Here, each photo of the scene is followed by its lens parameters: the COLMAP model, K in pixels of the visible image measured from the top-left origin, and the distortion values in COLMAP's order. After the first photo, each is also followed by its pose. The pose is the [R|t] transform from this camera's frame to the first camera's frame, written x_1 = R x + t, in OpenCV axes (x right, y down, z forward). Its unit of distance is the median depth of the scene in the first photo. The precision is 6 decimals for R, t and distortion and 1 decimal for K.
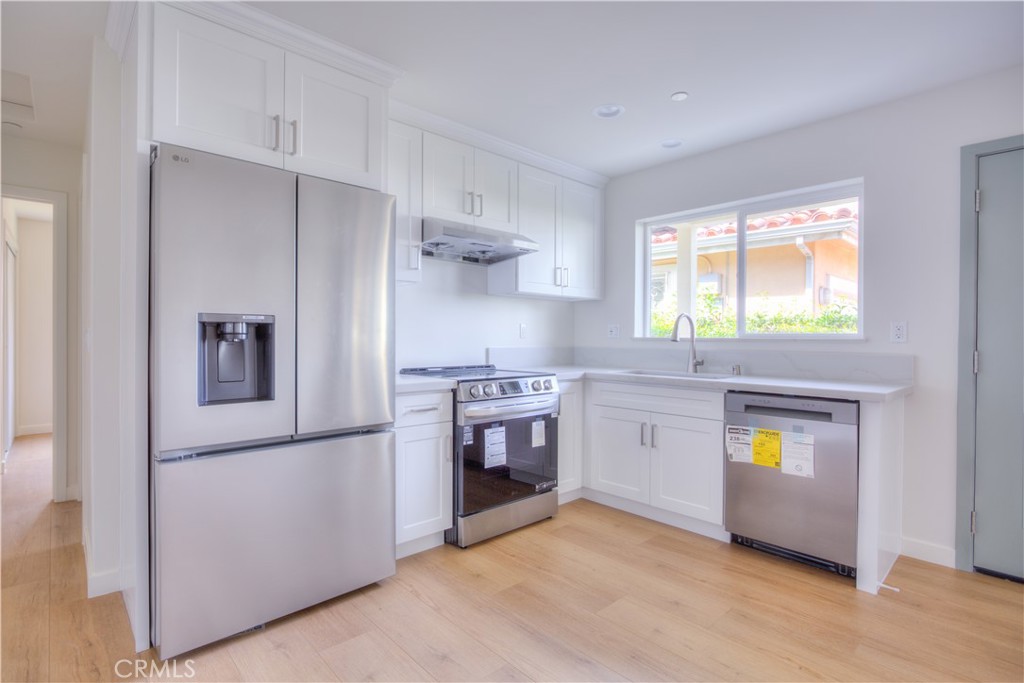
lens RADIAL K [[499.4, 0, 511.1], [0, 499.4, 339.0], [0, 0, 1]] dist [-0.024806, 0.009571]
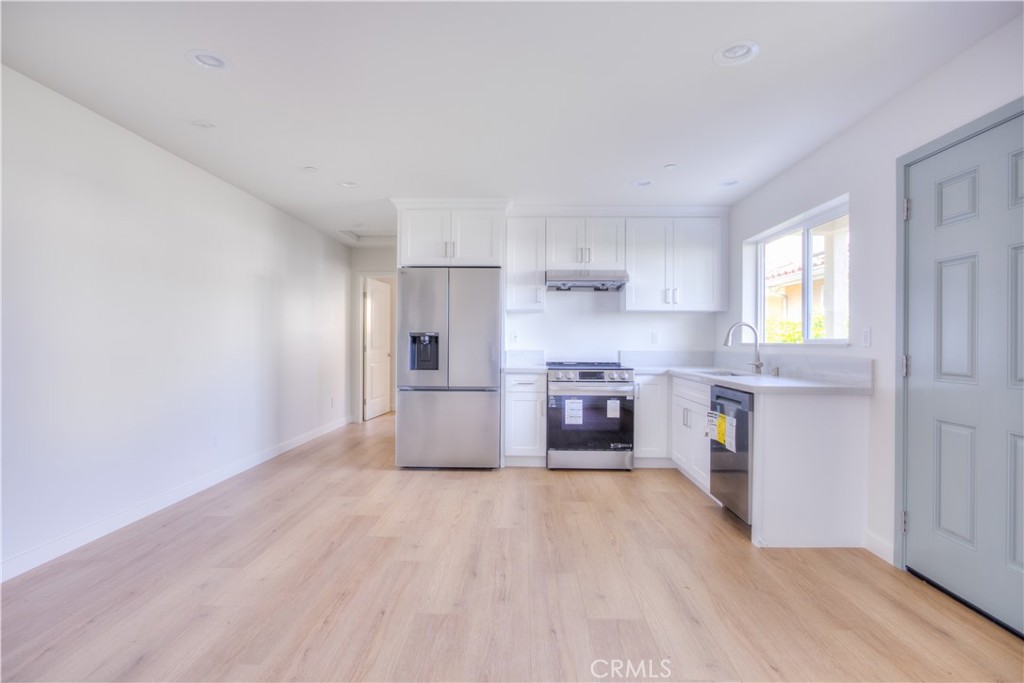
lens RADIAL K [[499.4, 0, 511.1], [0, 499.4, 339.0], [0, 0, 1]] dist [-0.024806, 0.009571]
pose [[0.712900, -0.005904, -0.701241, 0.877953], [-0.004136, 0.999912, -0.012623, 0.005770], [0.701253, 0.011899, 0.712813, -0.254552]]
